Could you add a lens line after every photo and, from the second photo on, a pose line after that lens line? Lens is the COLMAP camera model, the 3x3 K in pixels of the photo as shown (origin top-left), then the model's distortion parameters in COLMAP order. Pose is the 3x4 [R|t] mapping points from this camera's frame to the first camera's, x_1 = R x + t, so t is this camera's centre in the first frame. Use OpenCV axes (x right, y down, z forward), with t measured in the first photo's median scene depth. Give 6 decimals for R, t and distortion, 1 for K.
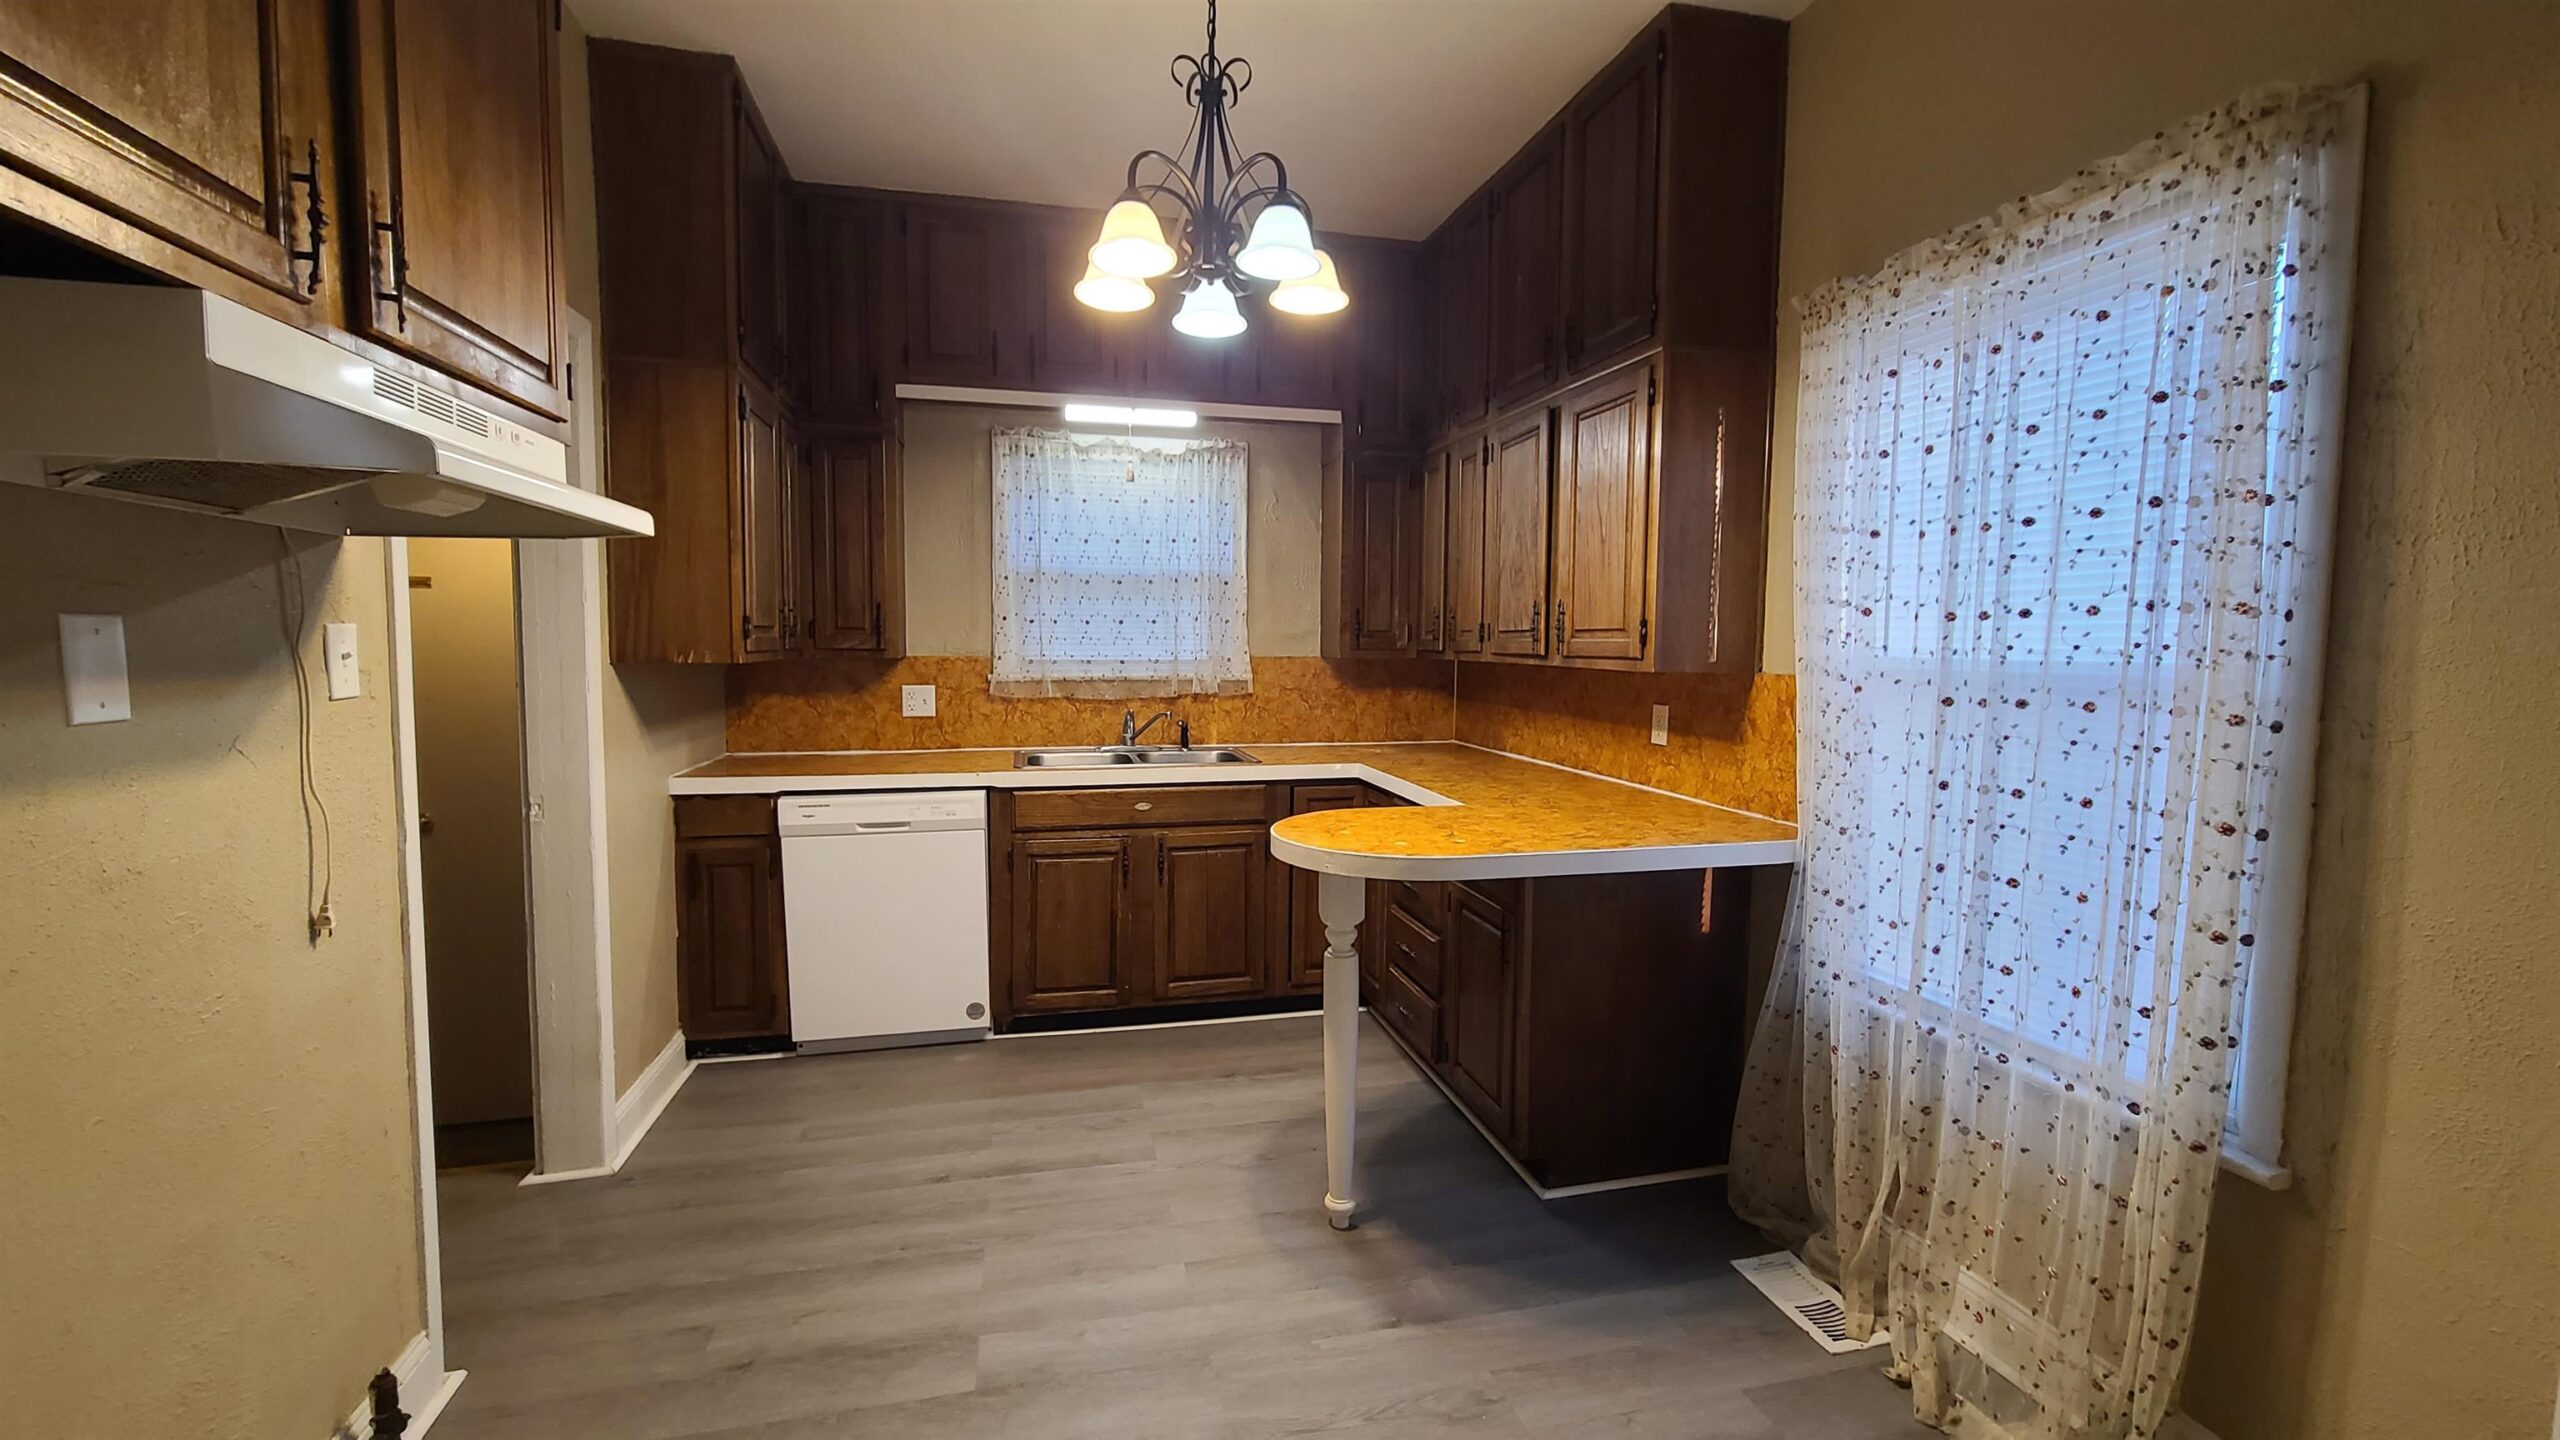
lens RADIAL K [[1057.7, 0, 1275.3], [0, 1057.7, 717.2], [0, 0, 1]] dist [-0.001726, -0.000738]
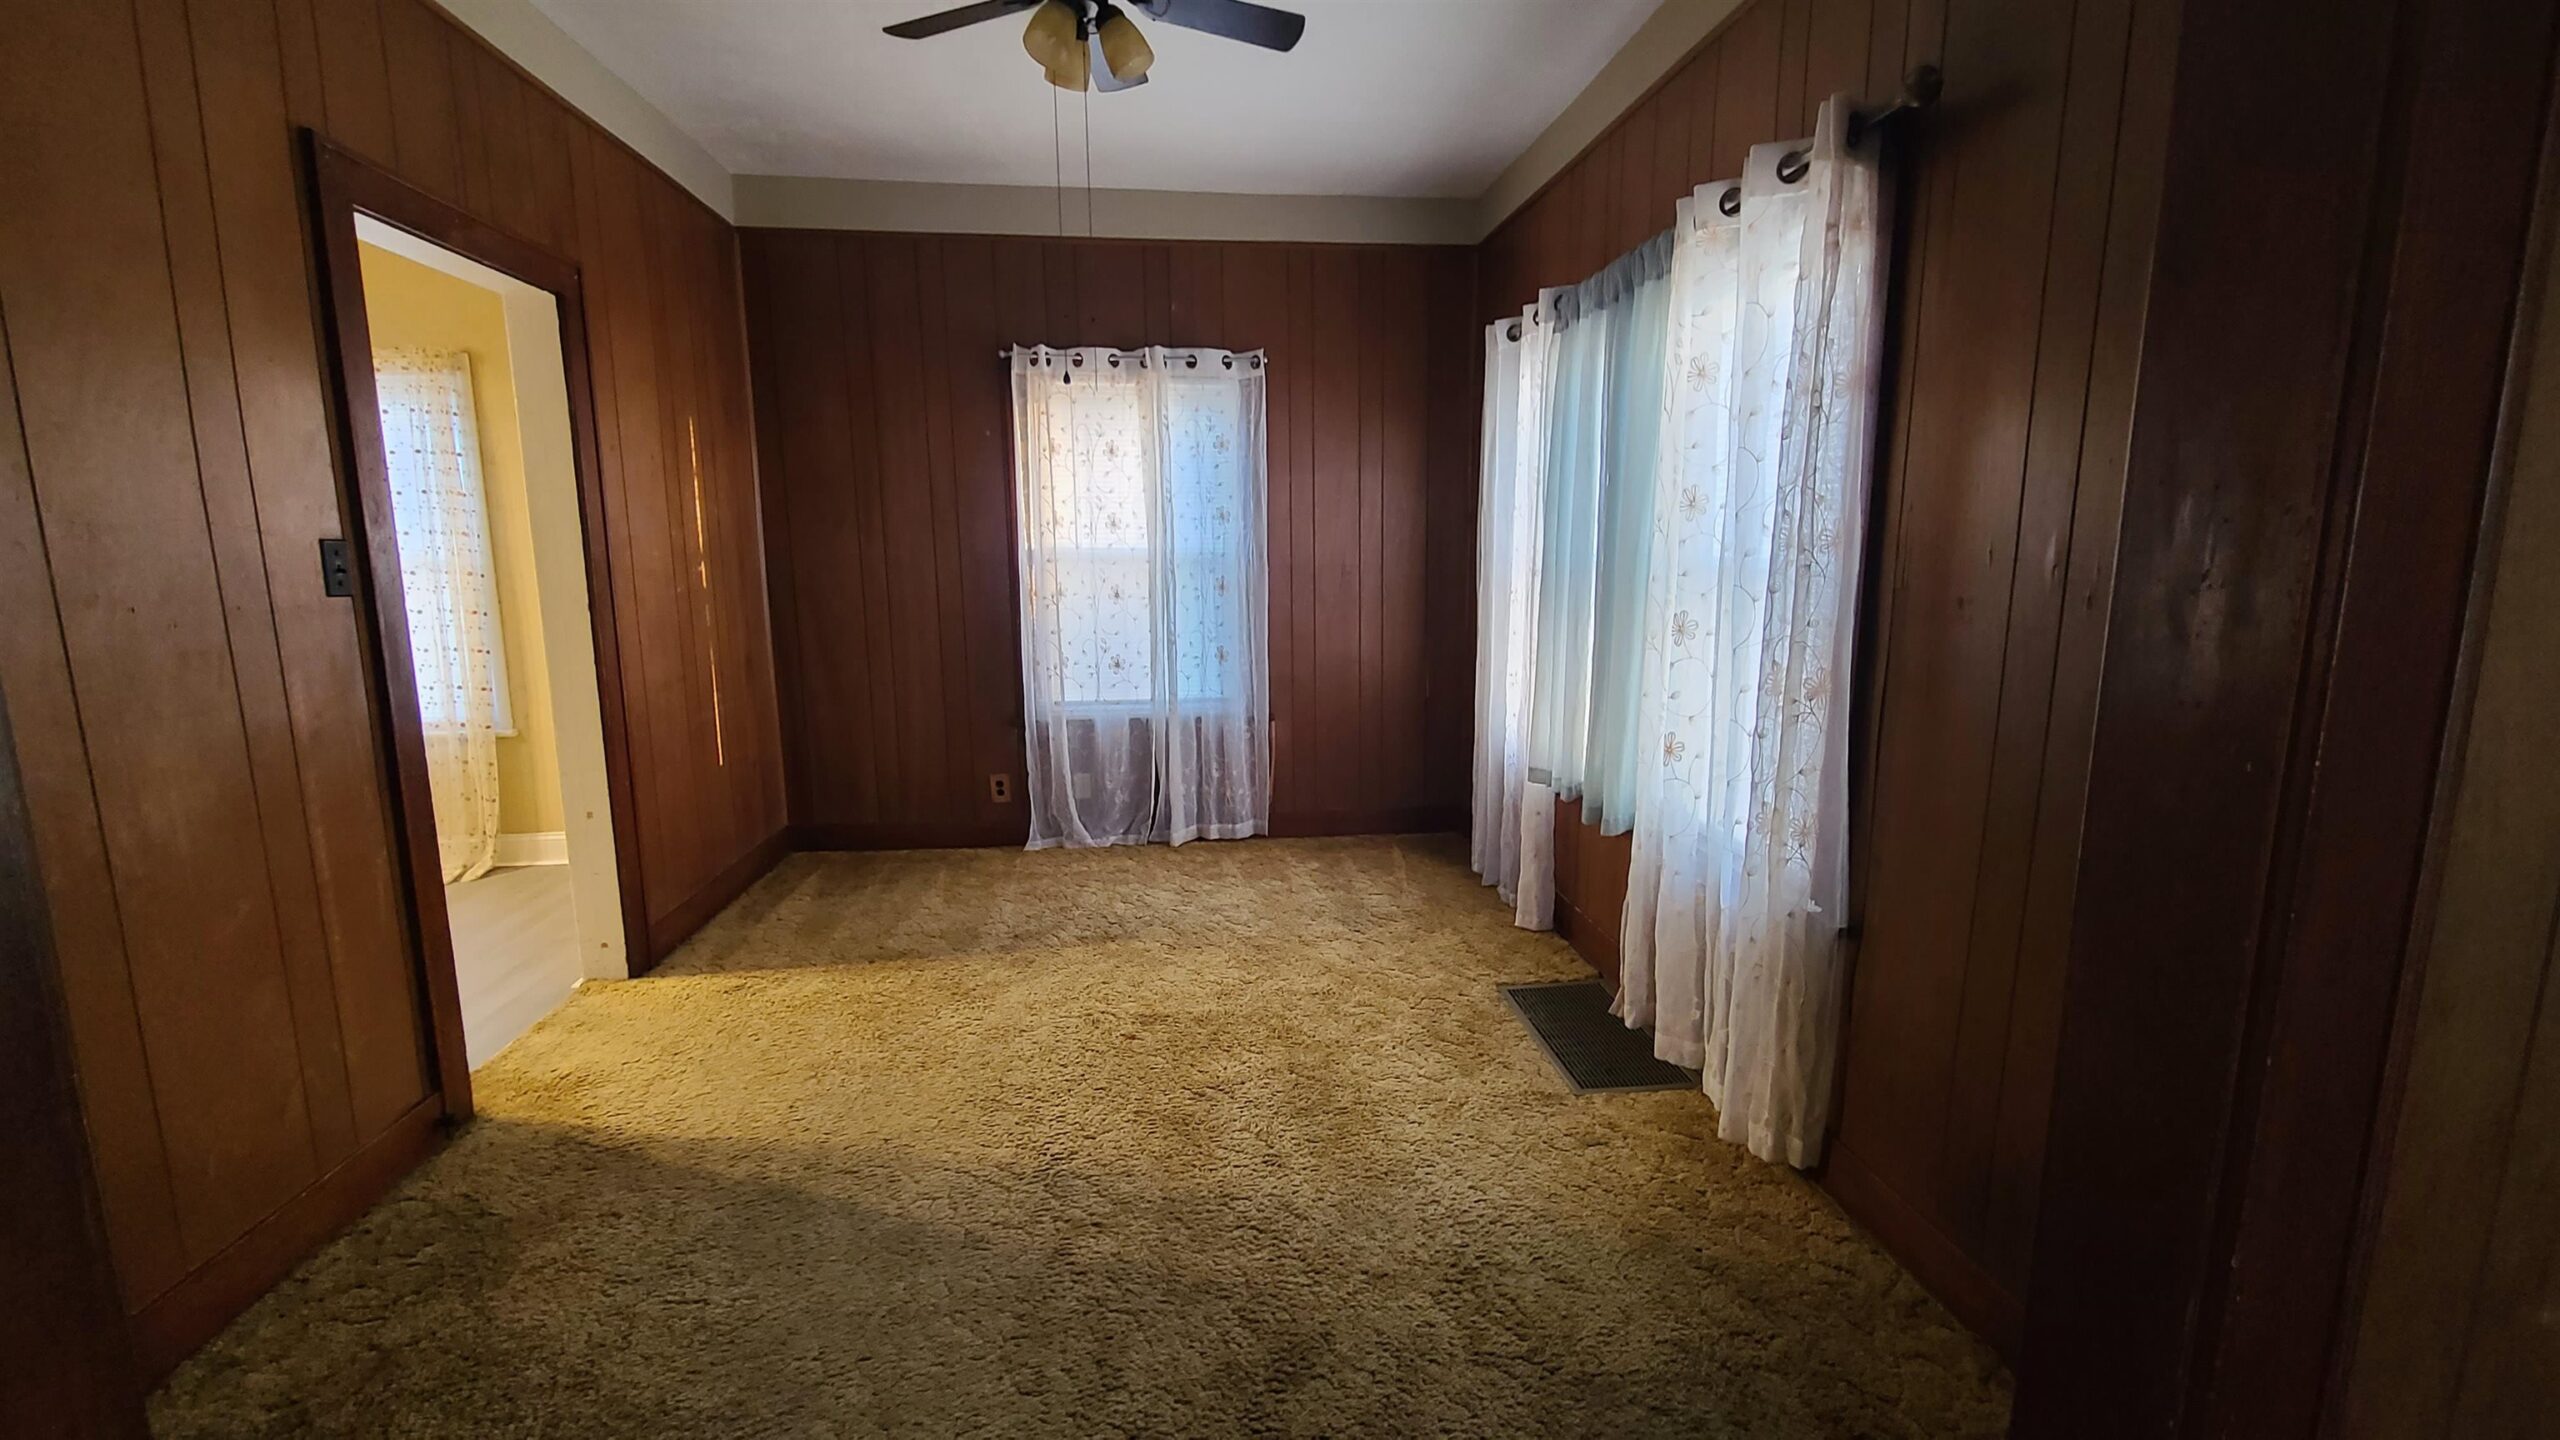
lens RADIAL K [[1057.7, 0, 1277.1], [0, 1057.7, 714.8], [0, 0, 1]] dist [-0.001726, -0.000738]
pose [[0.160289, -0.168662, 0.972554, -1.495072], [0.080651, 0.984237, 0.157396, 0.099817], [-0.983770, 0.053208, 0.171365, -1.527841]]
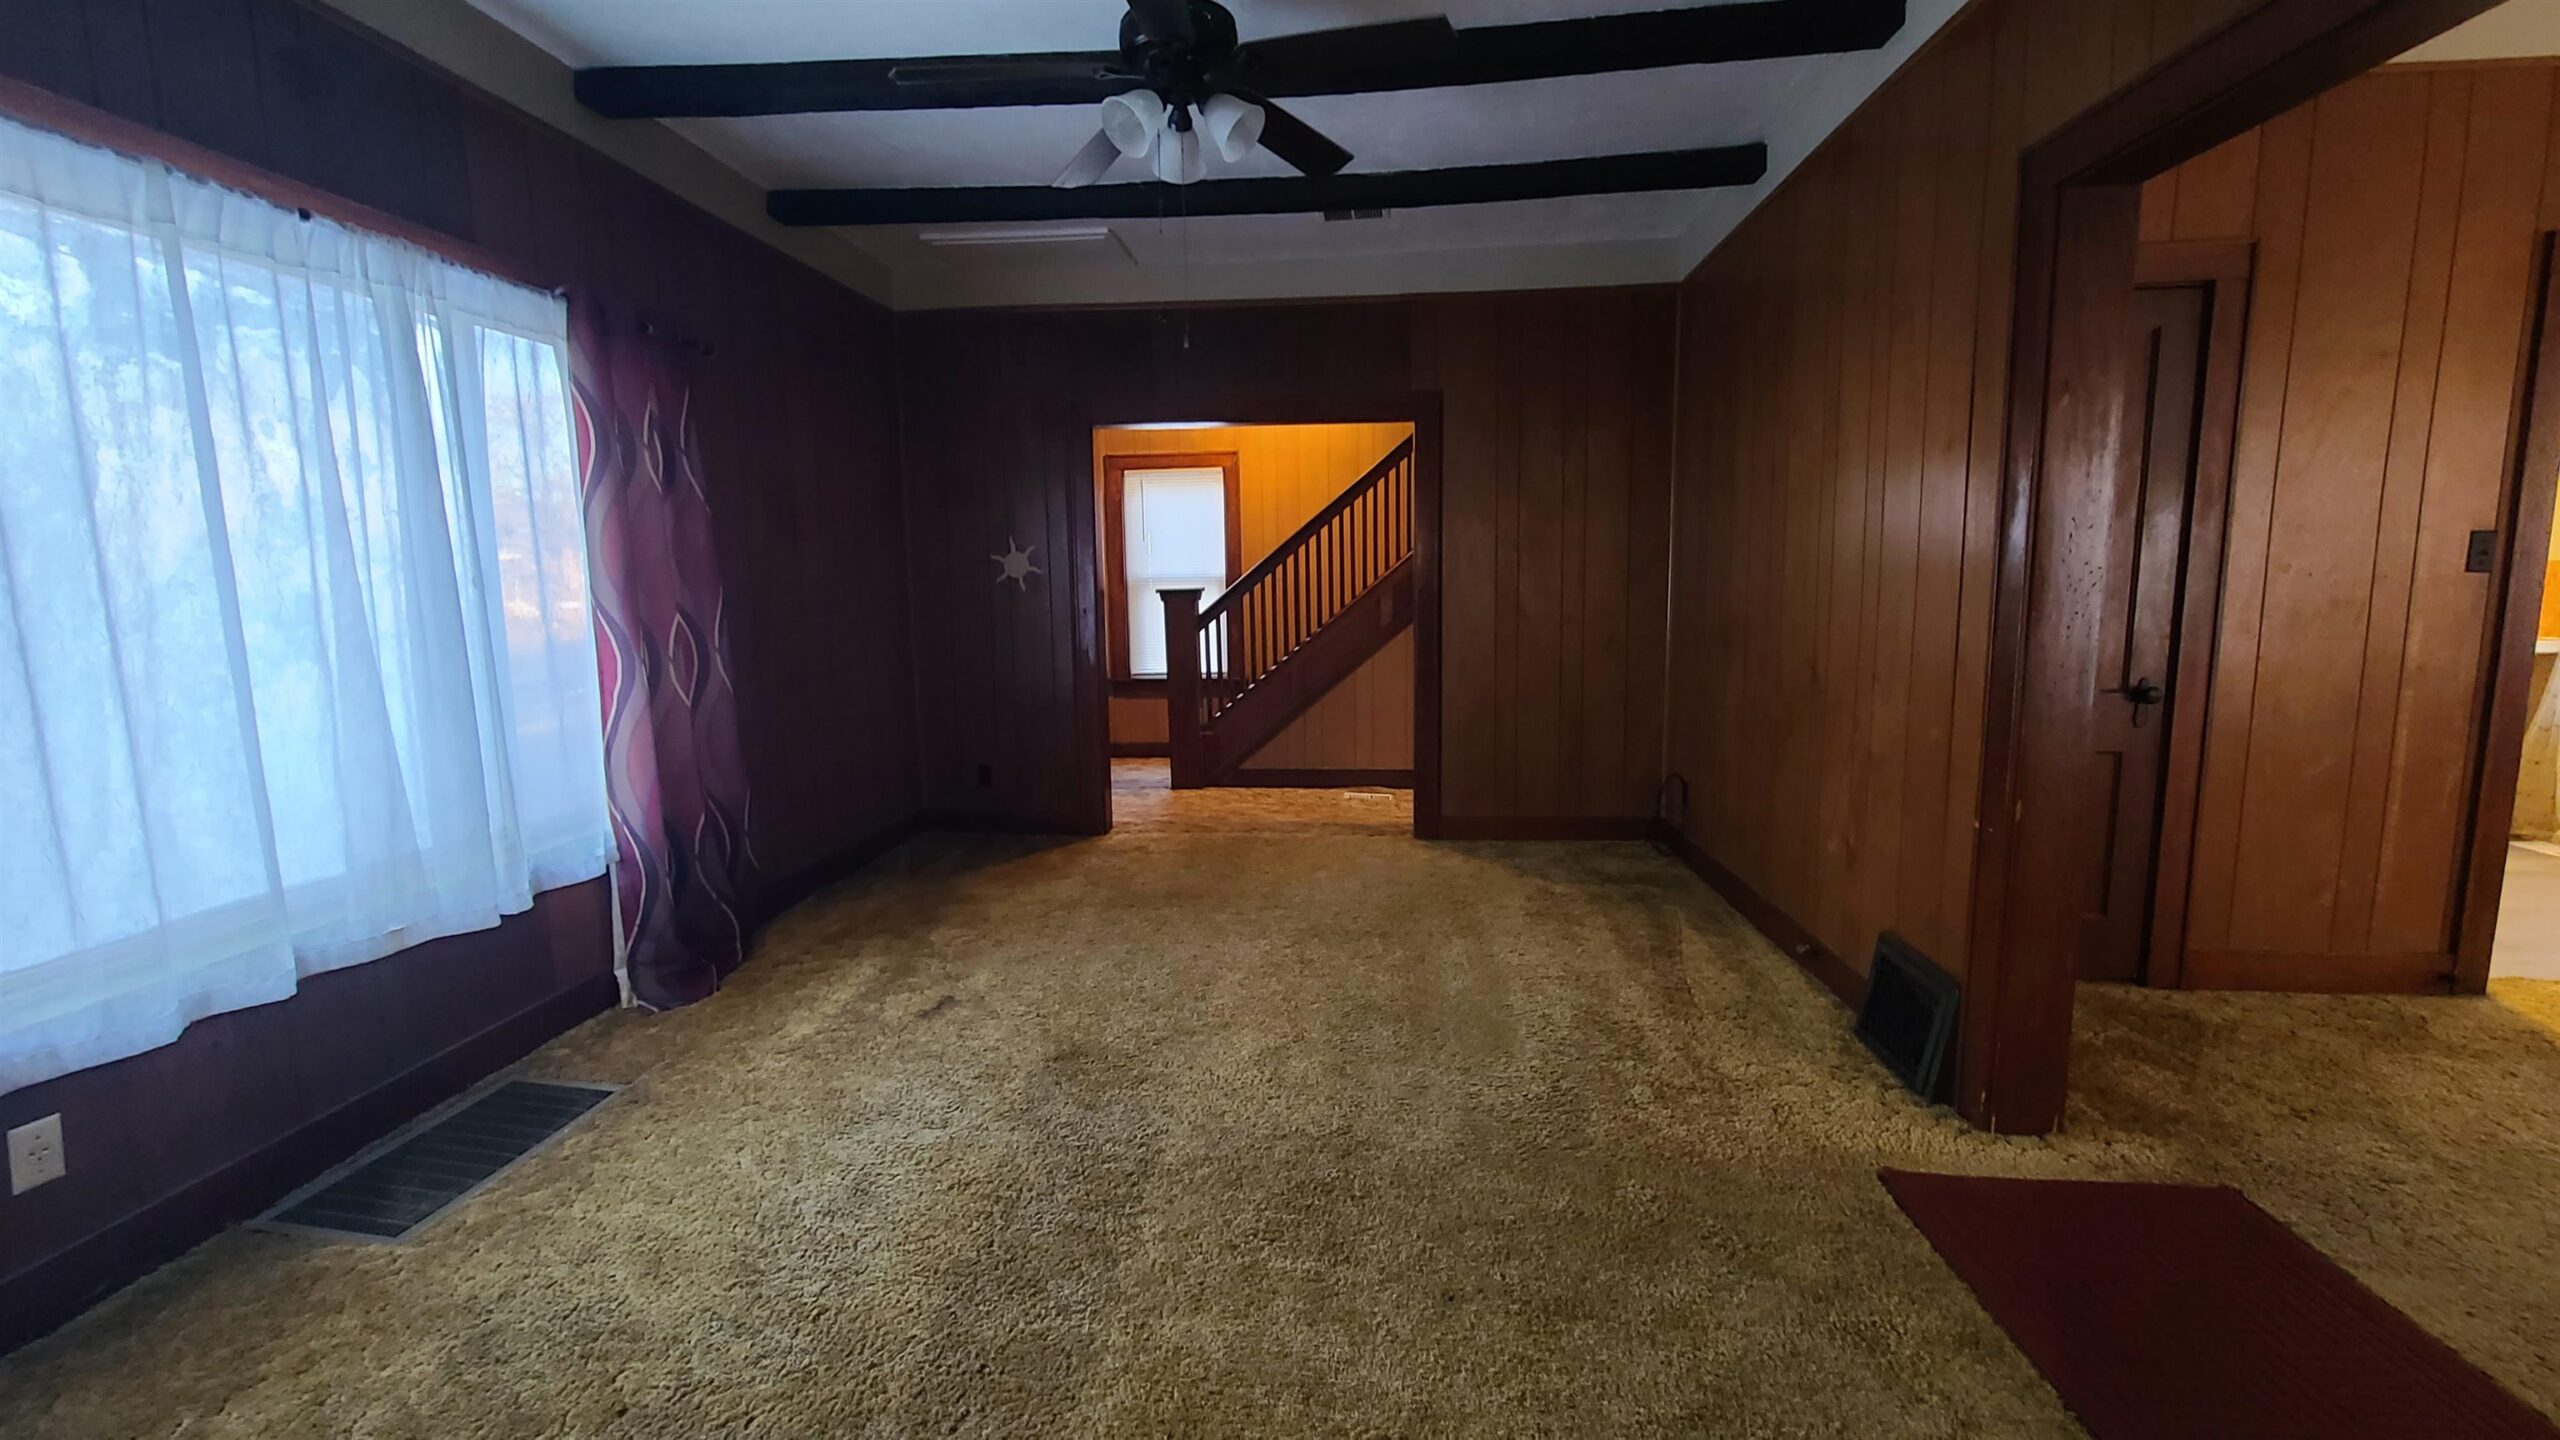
lens RADIAL K [[1057.7, 0, 1284.5], [0, 1057.7, 708.8], [0, 0, 1]] dist [-0.001726, -0.000738]
pose [[0.942022, 0.020904, -0.334900, -1.889501], [0.001097, 0.997861, 0.065369, 0.255397], [0.335550, -0.061946, 0.939983, -3.515586]]
